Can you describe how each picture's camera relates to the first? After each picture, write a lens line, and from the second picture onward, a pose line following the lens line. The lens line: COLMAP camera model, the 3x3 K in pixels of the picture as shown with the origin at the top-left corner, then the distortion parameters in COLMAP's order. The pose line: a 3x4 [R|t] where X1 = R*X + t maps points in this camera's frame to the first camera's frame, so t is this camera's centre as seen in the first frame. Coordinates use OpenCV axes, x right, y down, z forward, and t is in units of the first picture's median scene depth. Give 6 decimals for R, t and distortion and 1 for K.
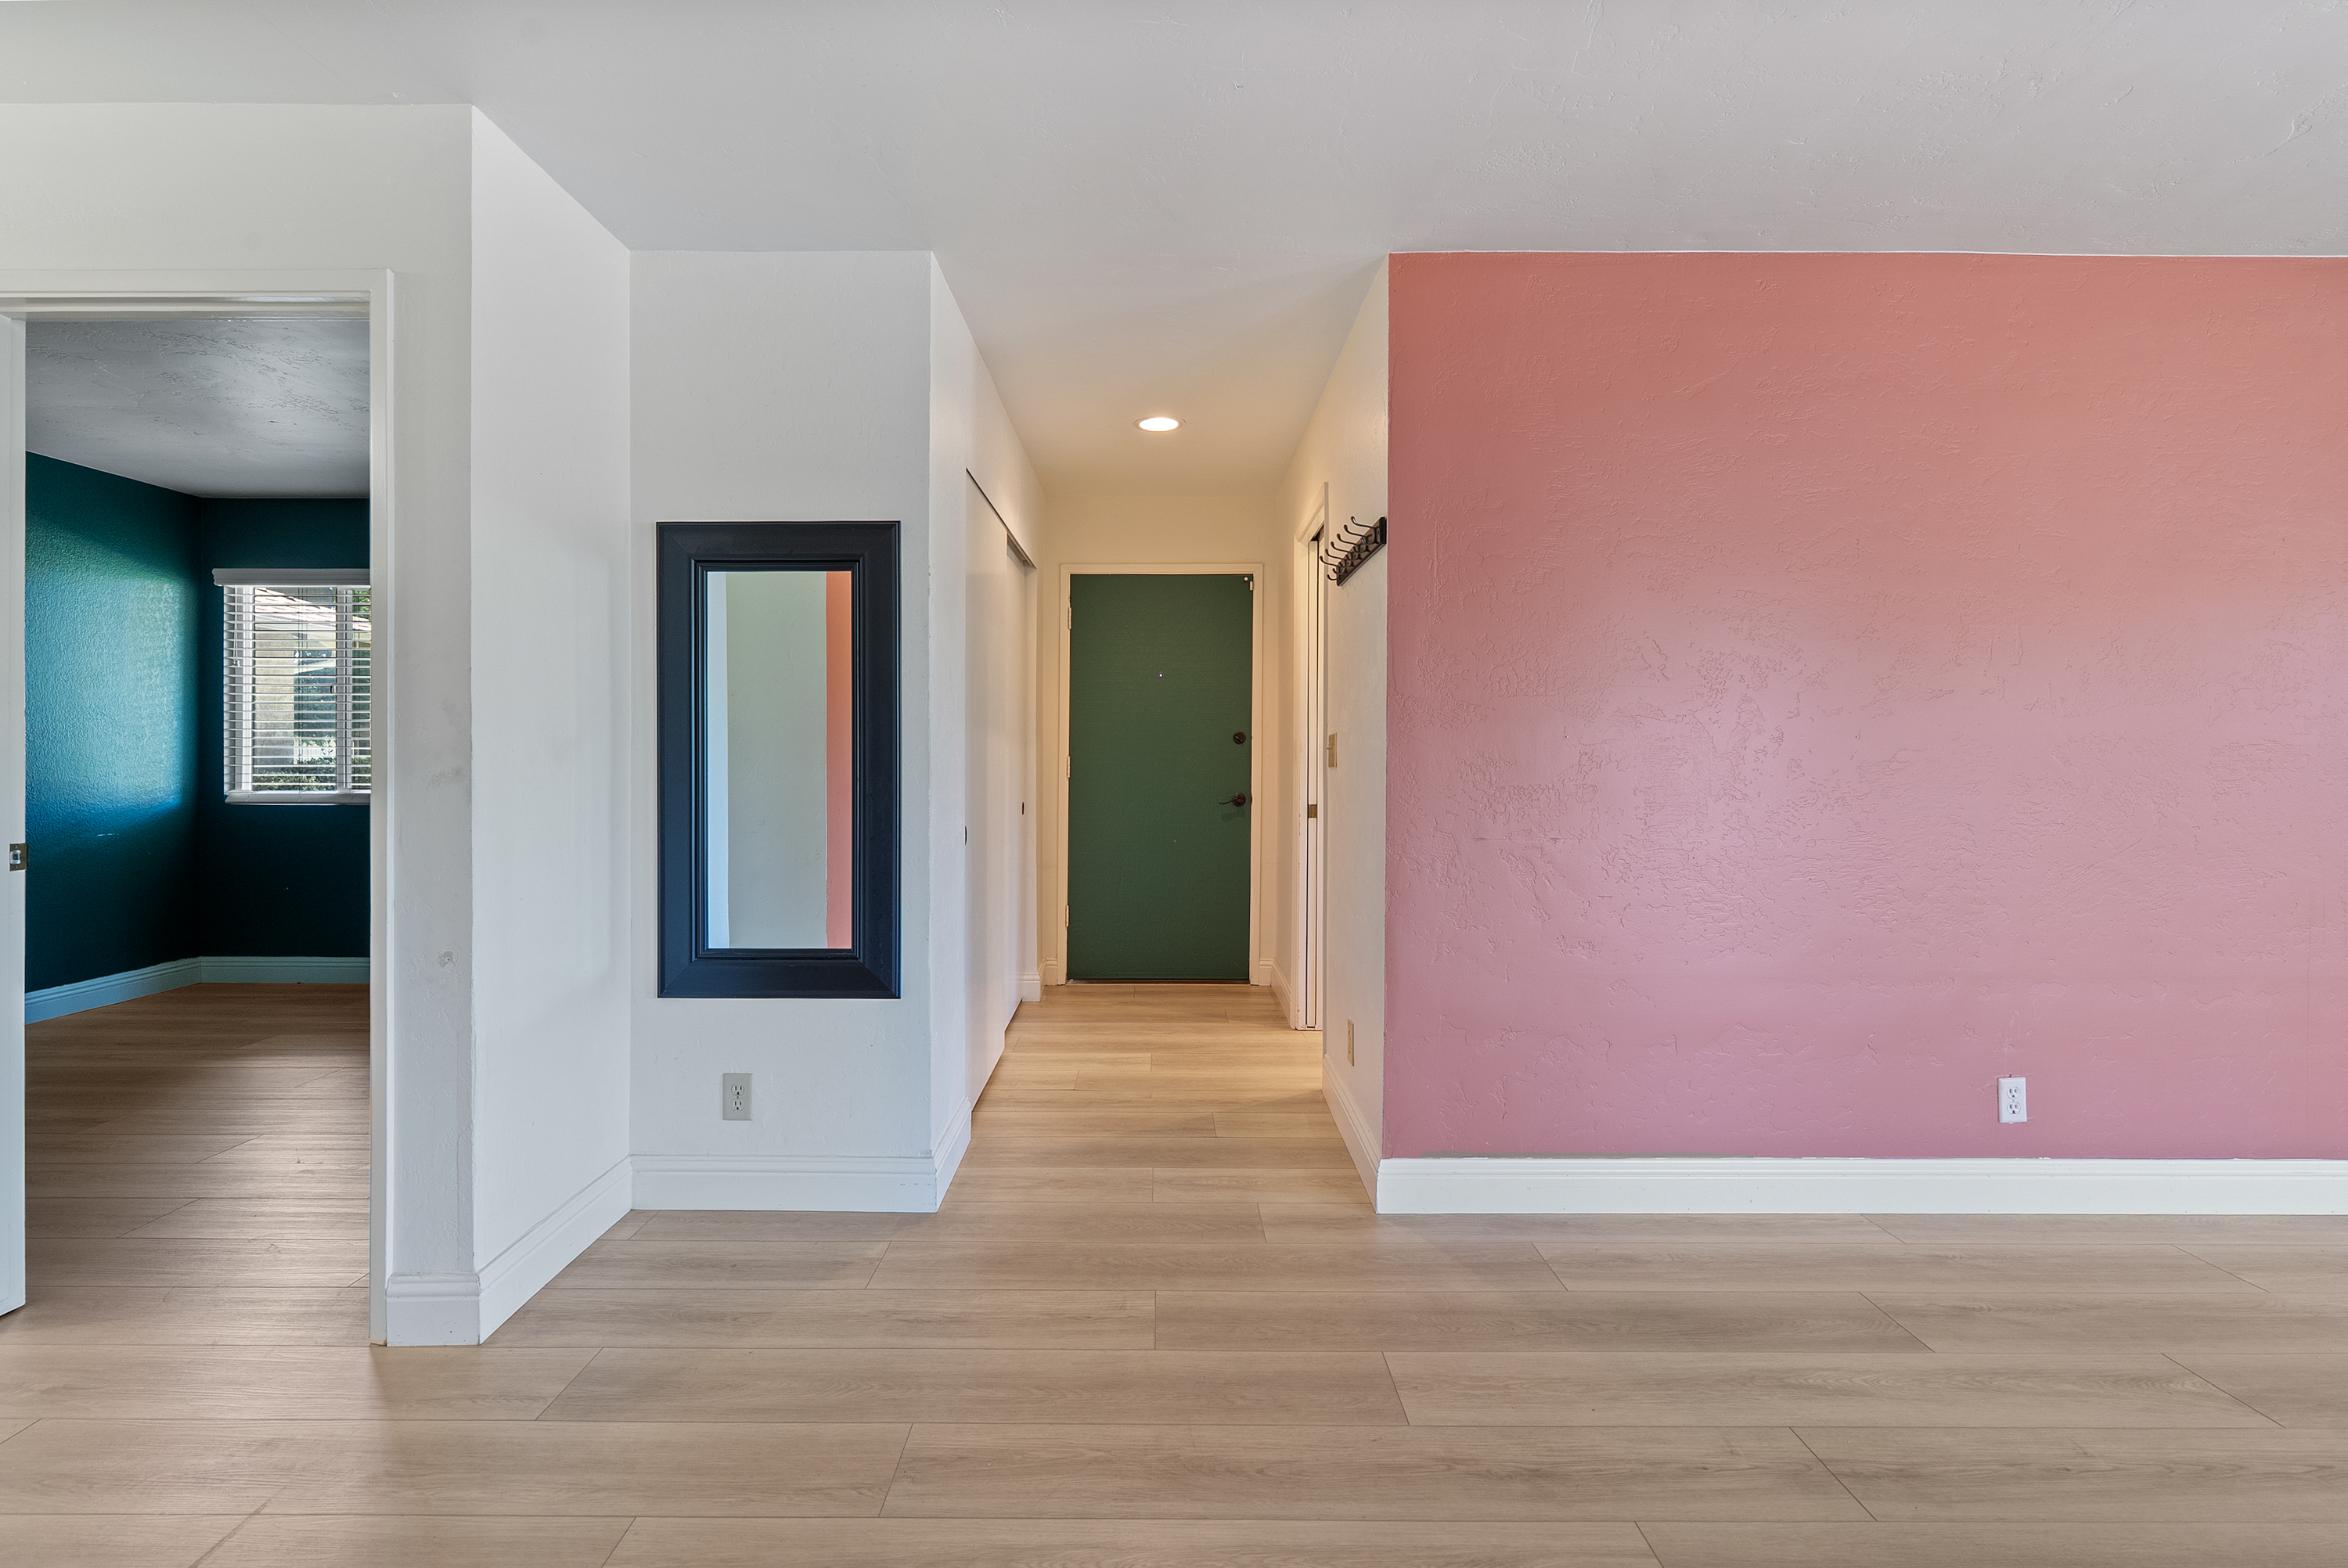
lens RADIAL K [[1072.1, 0, 1149.7], [0, 1072.1, 758.0], [0, 0, 1]] dist [-0.007005, 0.002663]
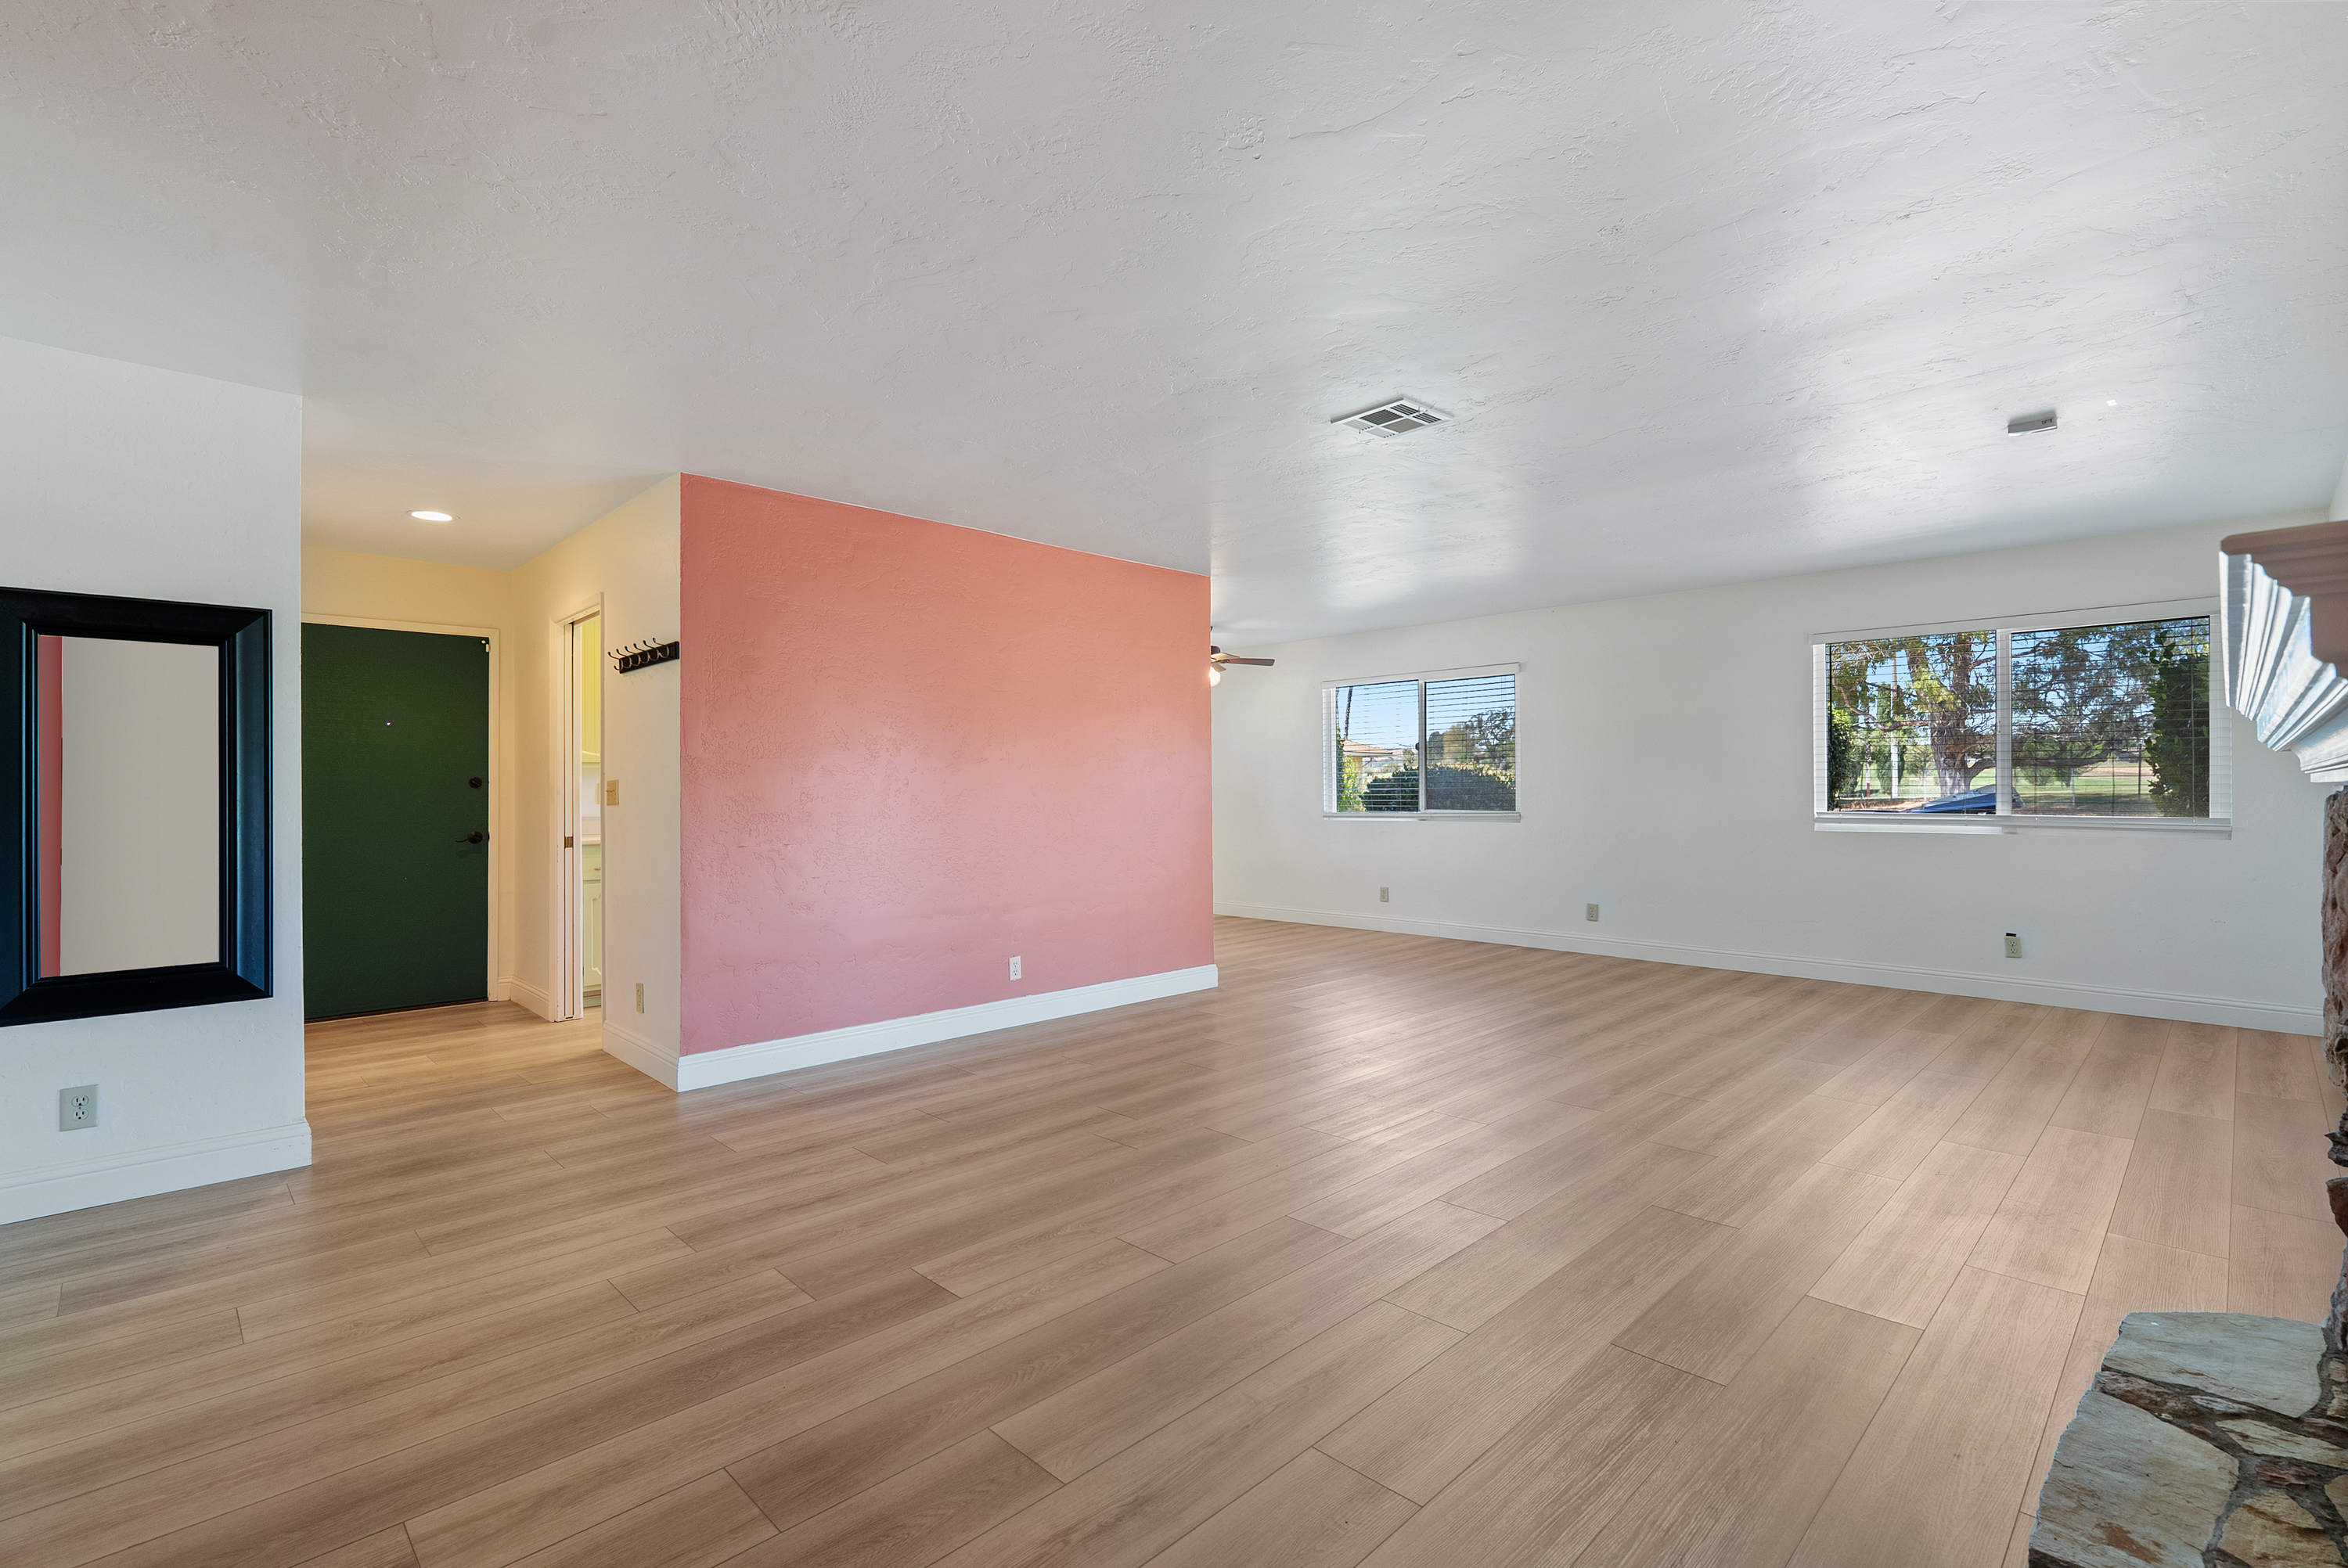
lens RADIAL K [[1072.1, 0, 1195.7], [0, 1072.1, 783.3], [0, 0, 1]] dist [-0.007005, 0.002663]
pose [[0.697623, -0.002498, 0.716461, -0.368447], [0.012413, 0.999886, -0.008600, 0.002397], [-0.716358, 0.014893, 0.697574, -0.613314]]
